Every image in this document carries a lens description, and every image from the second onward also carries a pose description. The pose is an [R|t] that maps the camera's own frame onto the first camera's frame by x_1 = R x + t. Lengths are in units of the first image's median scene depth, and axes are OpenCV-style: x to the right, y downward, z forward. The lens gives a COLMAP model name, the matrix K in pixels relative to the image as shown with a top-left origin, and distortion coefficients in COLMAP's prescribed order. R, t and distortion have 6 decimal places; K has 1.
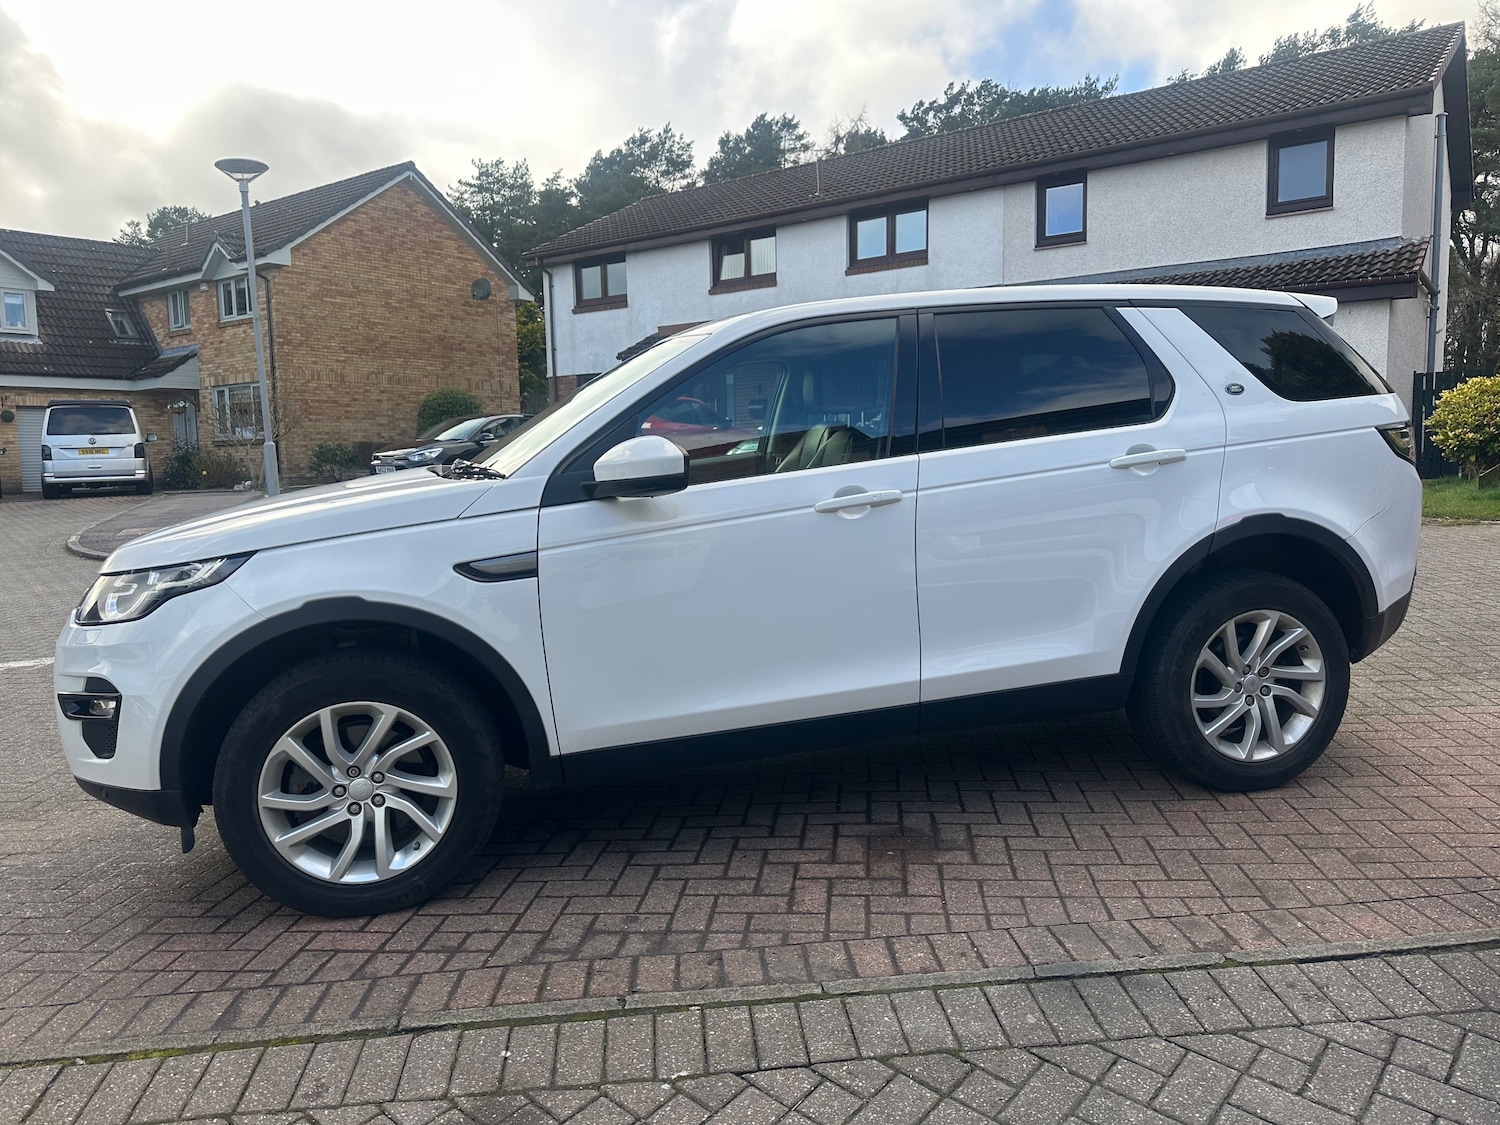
lens RADIAL K [[1037.0, 0, 760.8], [0, 1037.0, 584.9], [0, 0, 1]] dist [0.085515, -0.123522]
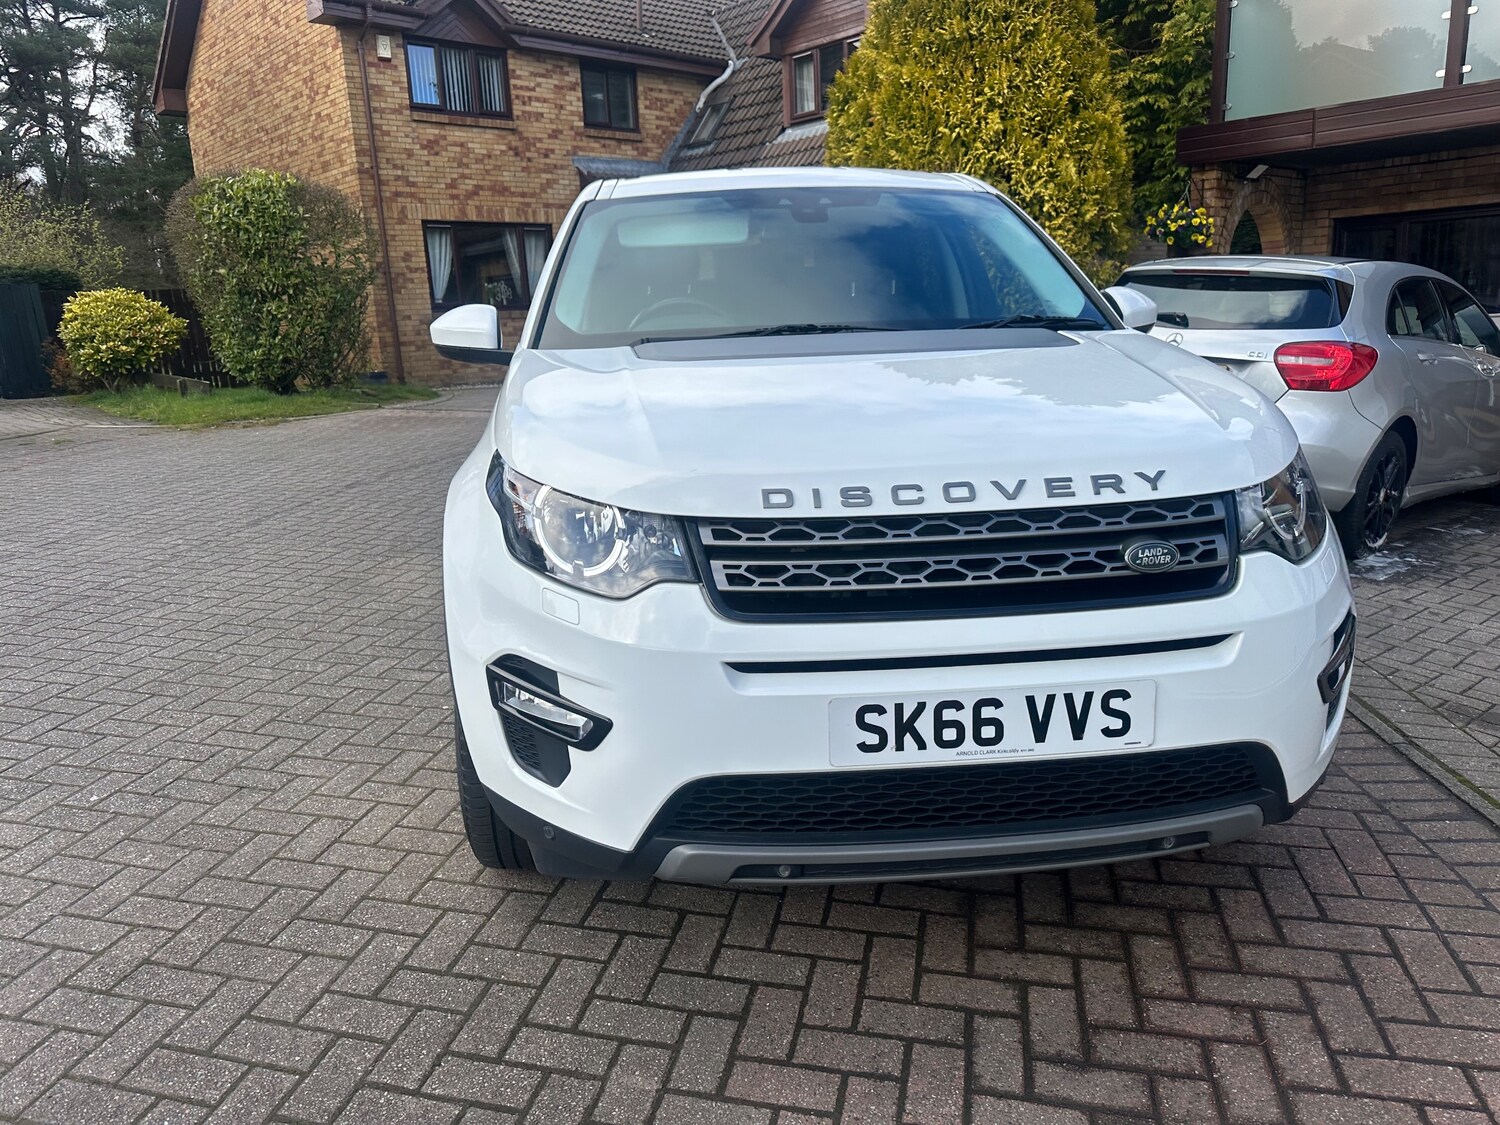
lens RADIAL K [[1063.2, 0, 743.0], [0, 1063.2, 574.7], [0, 0, 1]] dist [0.015429, -0.020247]
pose [[0.122581, -0.220402, 0.967676, -1.258641], [0.170442, 0.965218, 0.198252, -0.134770], [-0.977713, 0.140631, 0.155883, 1.174858]]
